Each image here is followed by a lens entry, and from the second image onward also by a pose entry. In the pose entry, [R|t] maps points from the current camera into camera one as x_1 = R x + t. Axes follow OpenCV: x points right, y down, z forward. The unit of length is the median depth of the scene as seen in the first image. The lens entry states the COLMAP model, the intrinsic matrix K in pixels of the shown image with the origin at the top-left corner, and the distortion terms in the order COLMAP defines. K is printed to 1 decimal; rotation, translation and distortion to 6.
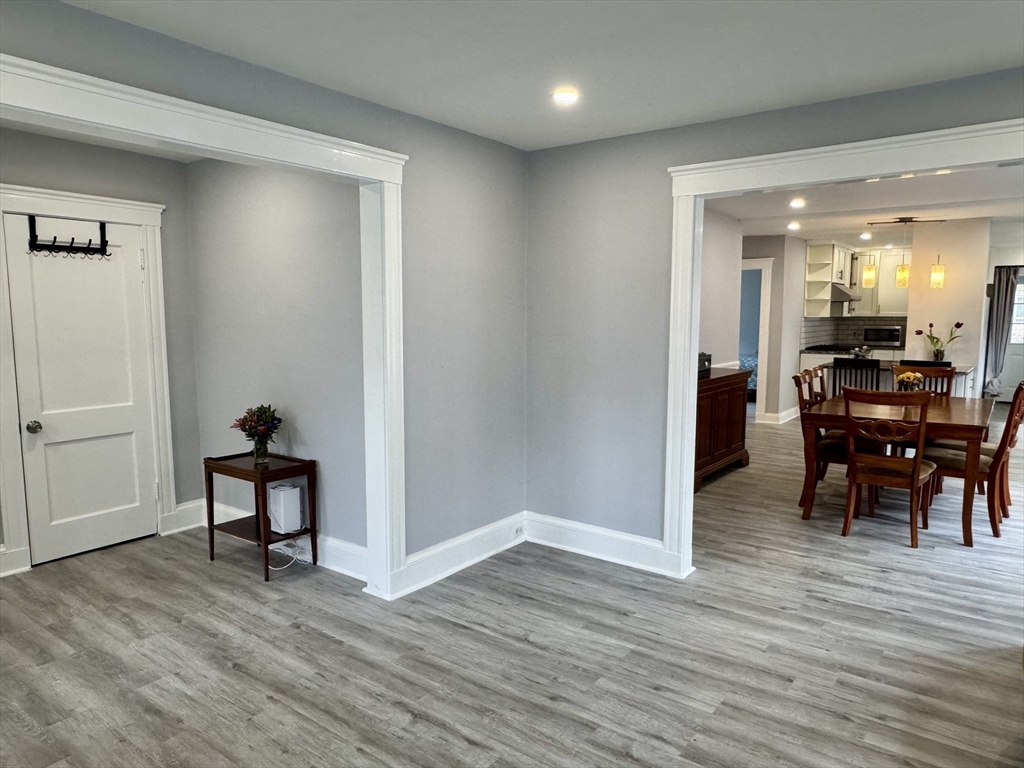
lens RADIAL K [[681.6, 0, 512.0], [0, 681.6, 384.0], [0, 0, 1]] dist [-0.002065, 0.000847]
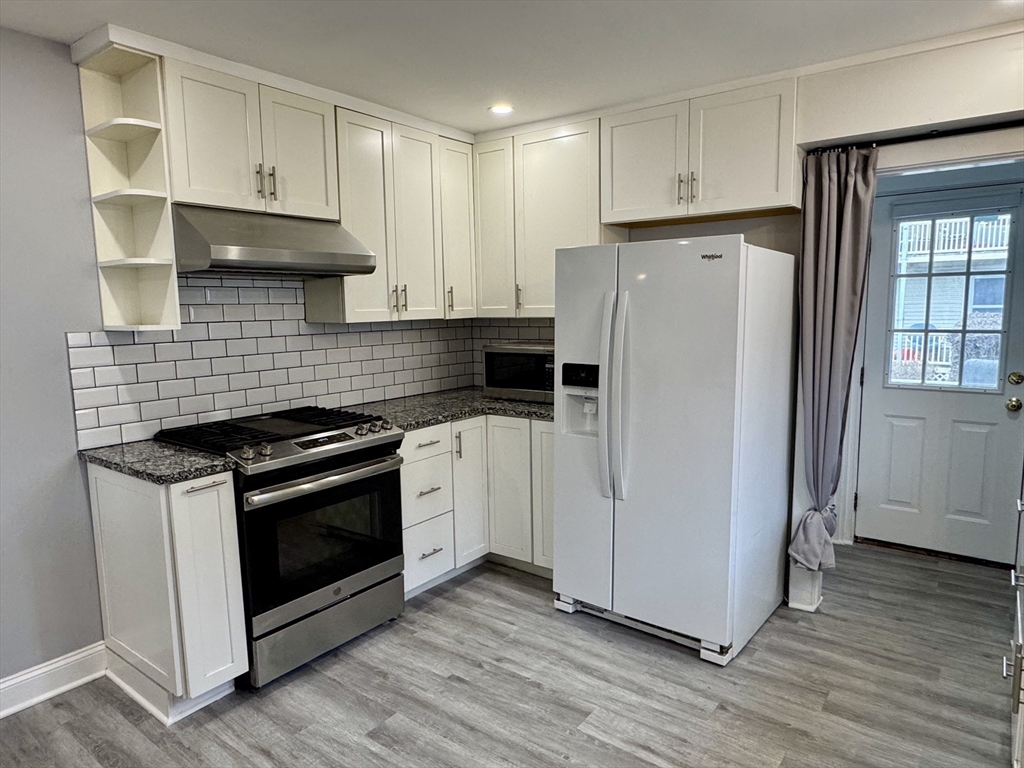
lens RADIAL K [[652.4, 0, 507.0], [0, 652.4, 385.4], [0, 0, 1]] dist [-0.000328, 0.001450]
pose [[0.999851, -0.017093, 0.002357, 1.615777], [0.017066, 0.999793, 0.011081, -0.207196], [-0.002546, -0.011039, 0.999936, 1.996159]]
